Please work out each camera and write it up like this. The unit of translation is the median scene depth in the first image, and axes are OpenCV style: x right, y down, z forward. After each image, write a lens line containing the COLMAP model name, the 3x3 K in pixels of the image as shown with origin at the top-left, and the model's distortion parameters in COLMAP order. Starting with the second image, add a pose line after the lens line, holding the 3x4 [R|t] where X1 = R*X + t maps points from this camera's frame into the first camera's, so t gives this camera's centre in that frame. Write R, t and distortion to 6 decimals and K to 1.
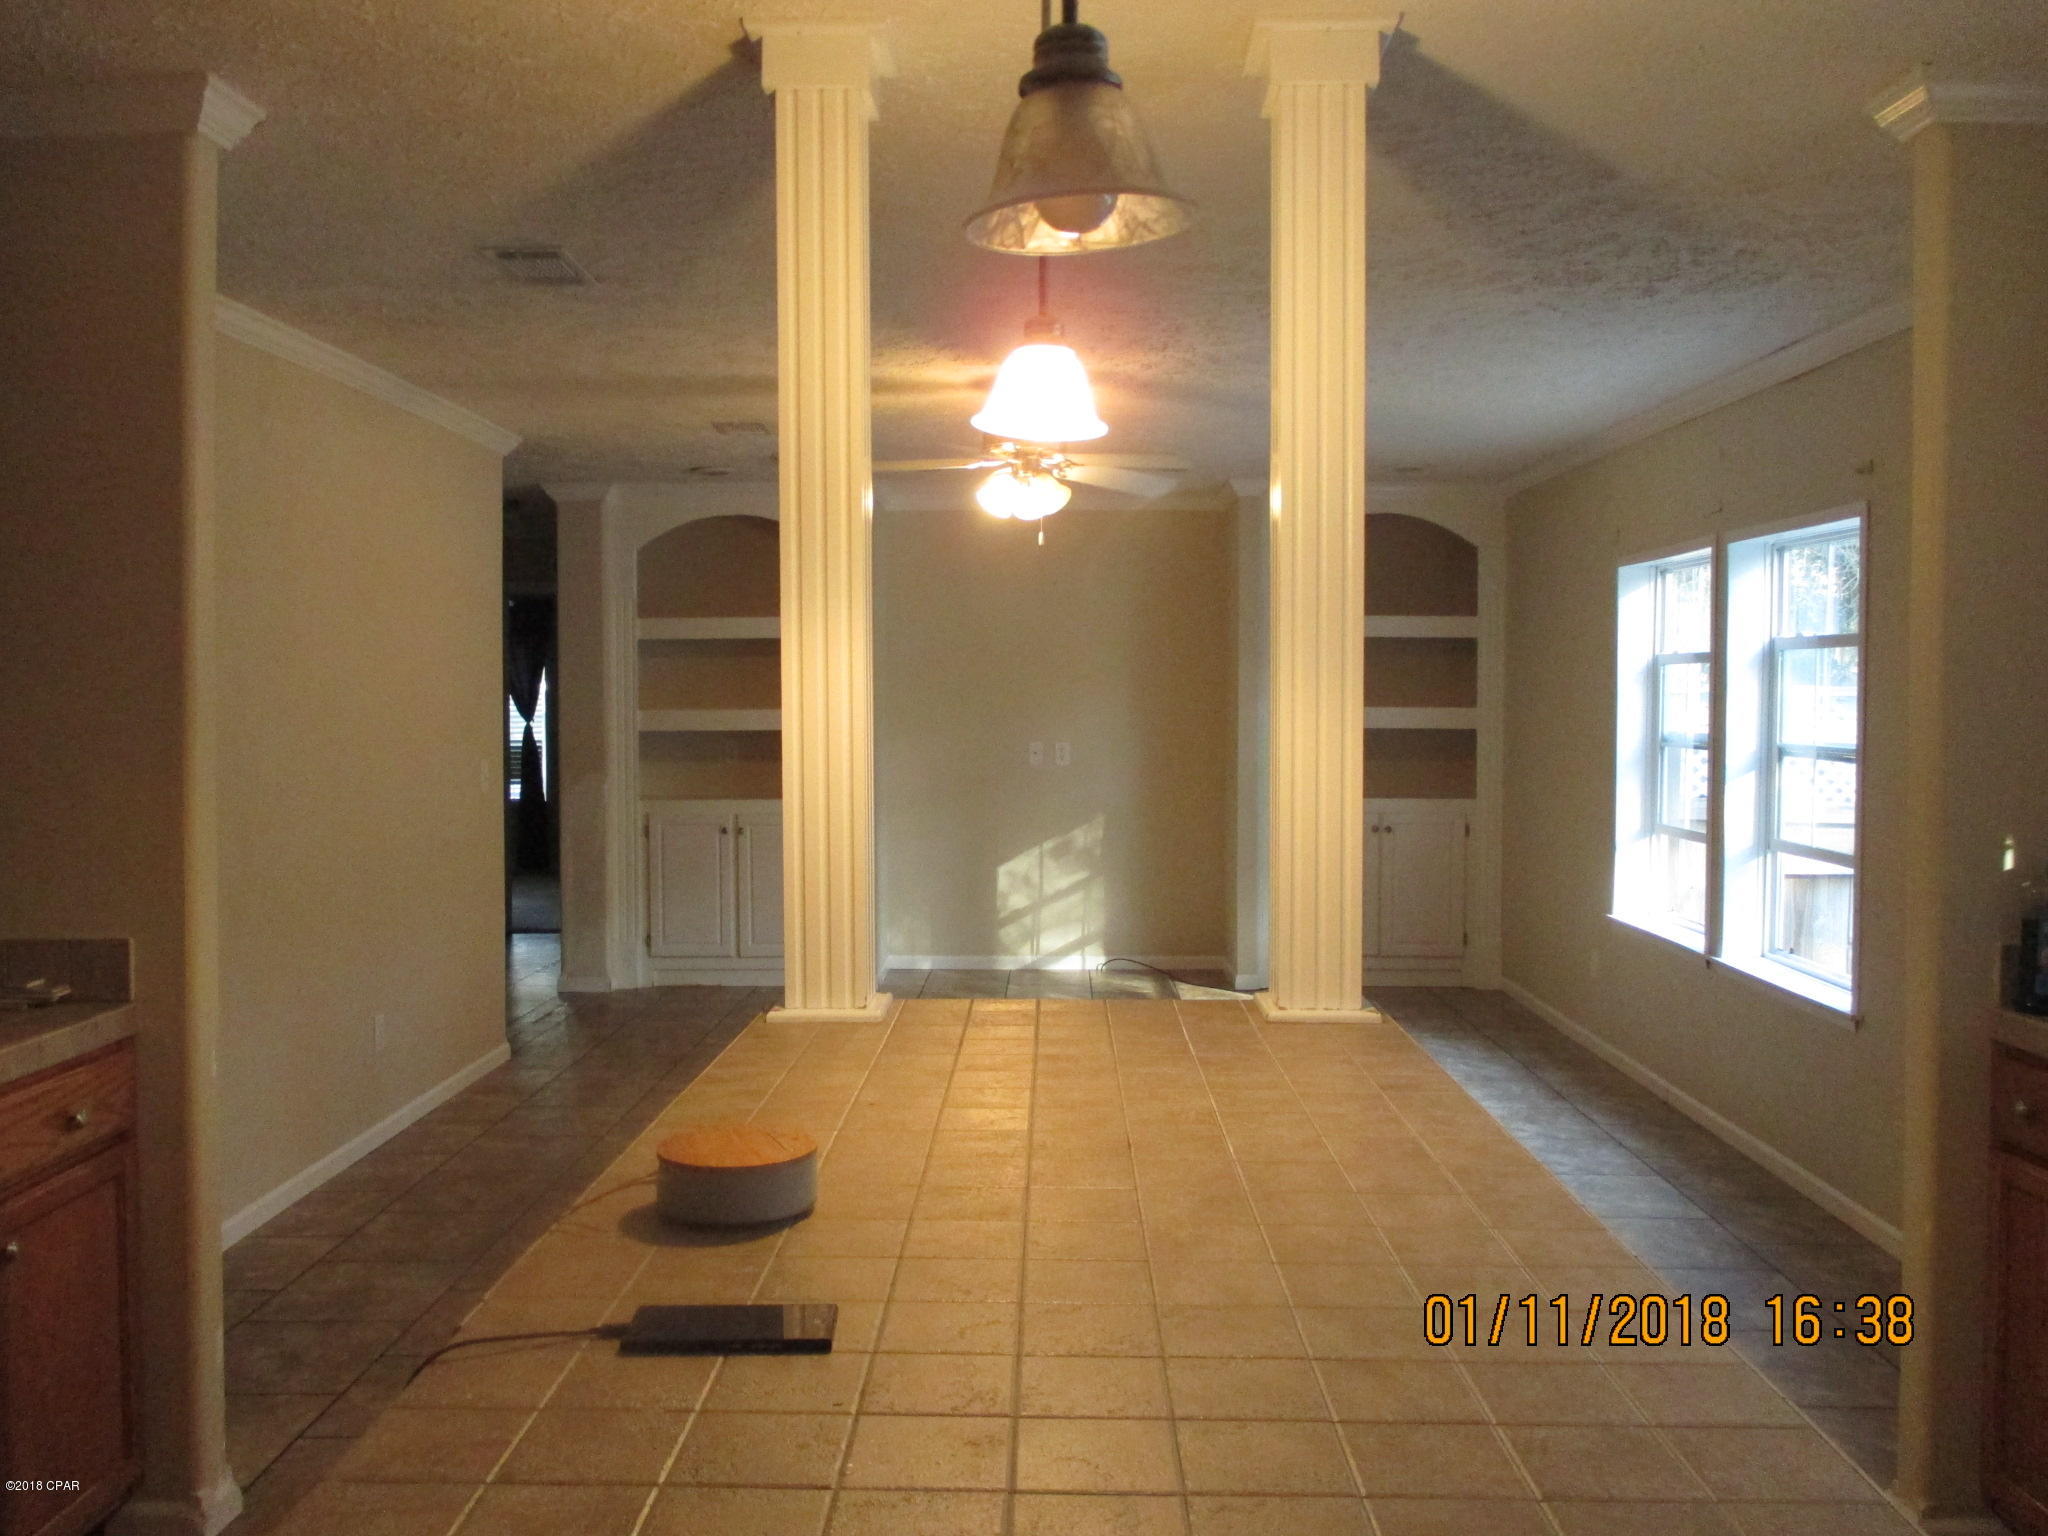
lens RADIAL K [[1687.7, 0, 1028.9], [0, 1687.7, 778.1], [0, 0, 1]] dist [-0.054310, 0.037668]
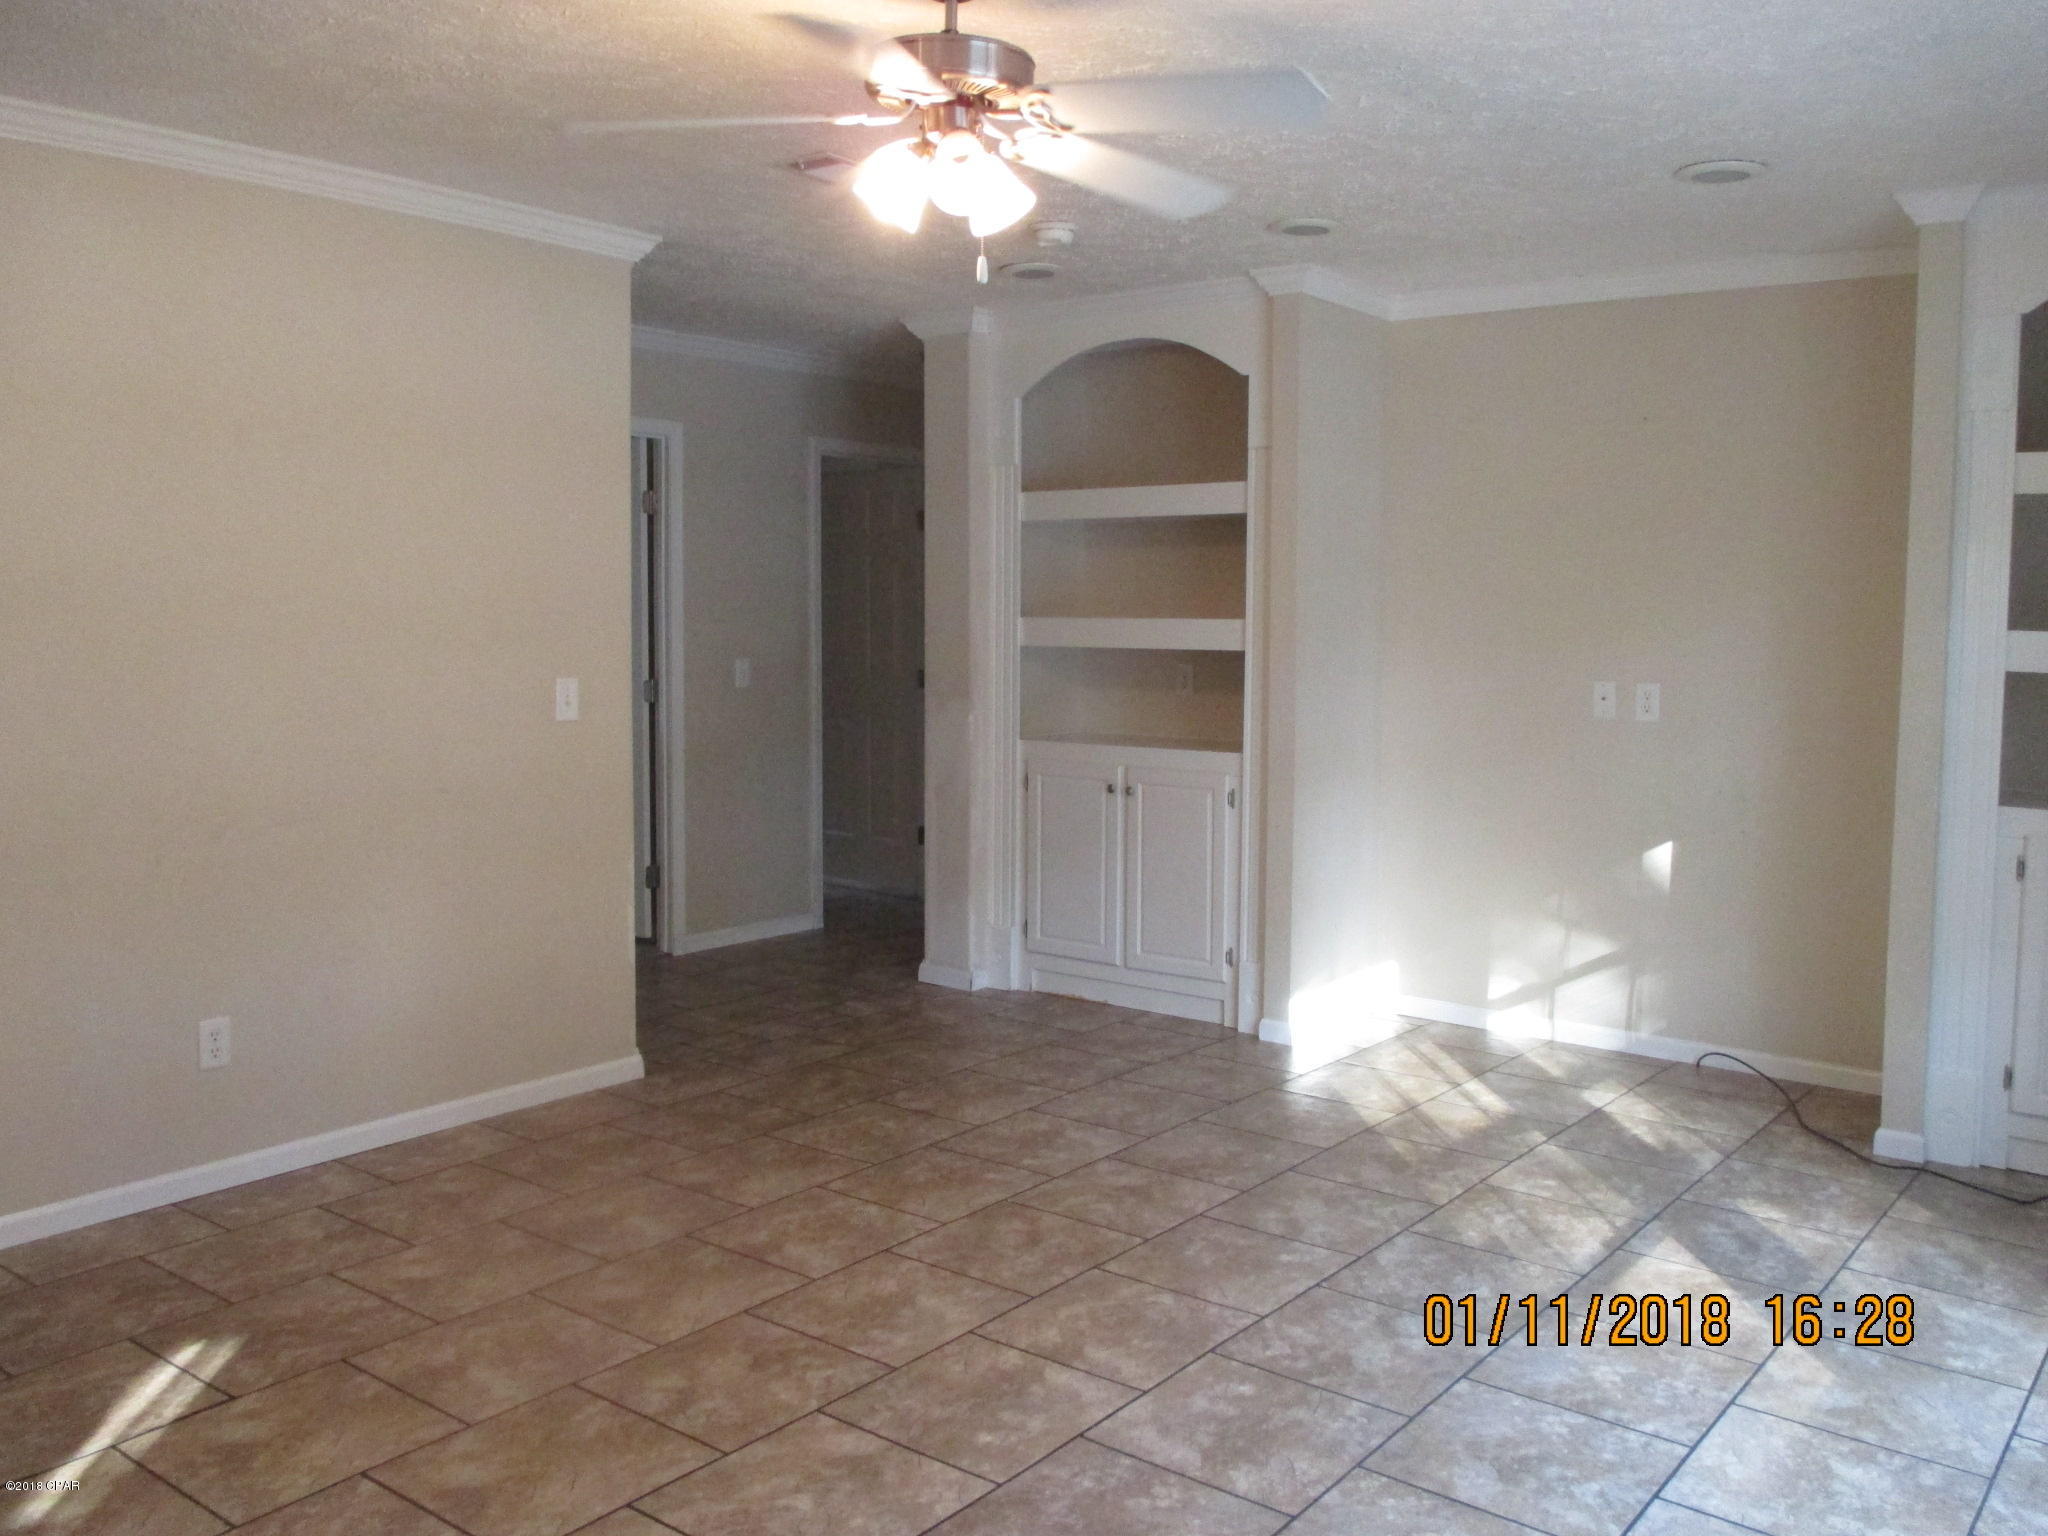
lens RADIAL K [[1687.7, 0, 1028.0], [0, 1687.7, 754.9], [0, 0, 1]] dist [-0.054310, 0.037668]
pose [[0.806446, 0.062403, -0.588005, 0.208250], [-0.044370, 0.997998, 0.045060, -0.013719], [0.589640, -0.010249, 0.807601, 0.404096]]
